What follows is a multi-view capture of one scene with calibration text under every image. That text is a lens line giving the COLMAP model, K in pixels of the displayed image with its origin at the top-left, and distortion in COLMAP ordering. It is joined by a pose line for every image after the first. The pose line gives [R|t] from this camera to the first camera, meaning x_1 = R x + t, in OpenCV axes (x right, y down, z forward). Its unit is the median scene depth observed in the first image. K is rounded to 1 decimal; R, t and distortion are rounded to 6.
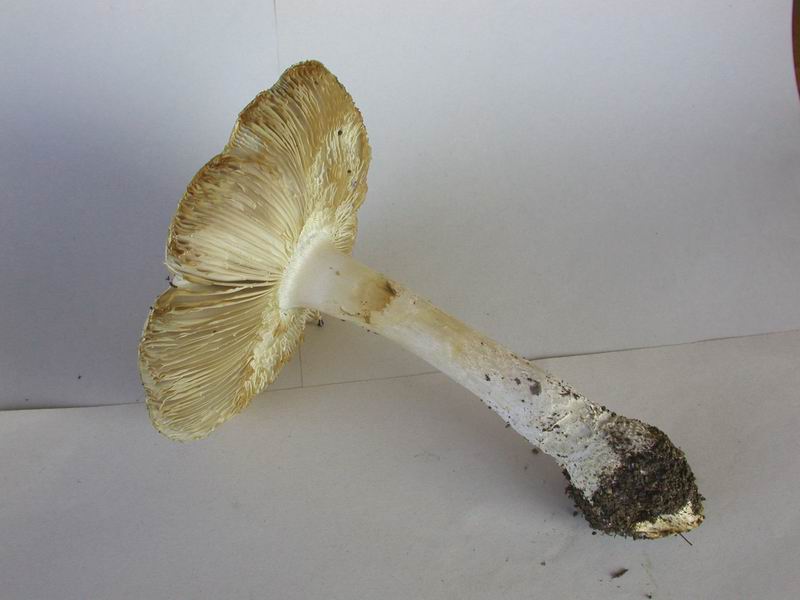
lens RADIAL K [[926.9, 0, 400.0], [0, 926.9, 300.0], [0, 0, 1]] dist [-0.186825, 0.022027]
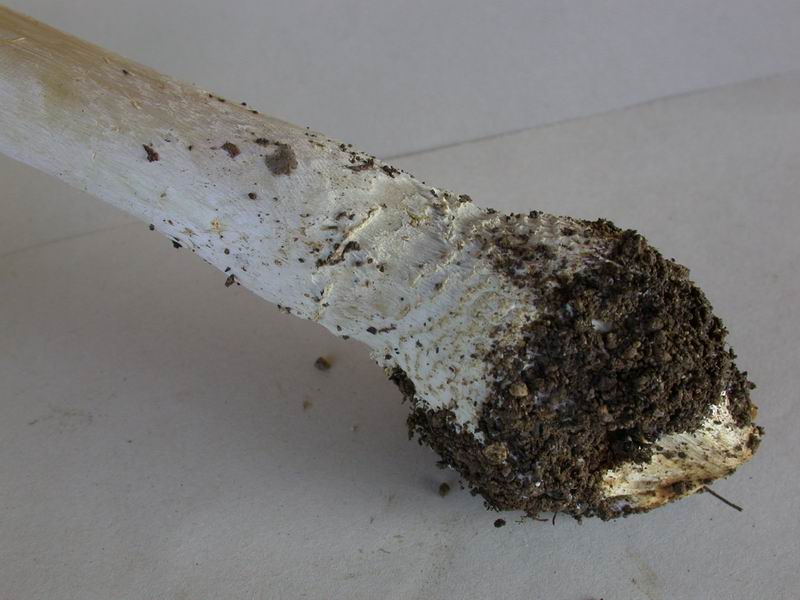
lens RADIAL K [[1181.5, 0, 400.0], [0, 1181.5, 300.0], [0, 0, 1]] dist [-0.135490, -0.032091]
pose [[0.970212, -0.156939, 0.184550, 0.097112], [0.165576, 0.985669, -0.032264, 0.177289], [-0.176842, 0.061860, 0.982293, 0.522663]]
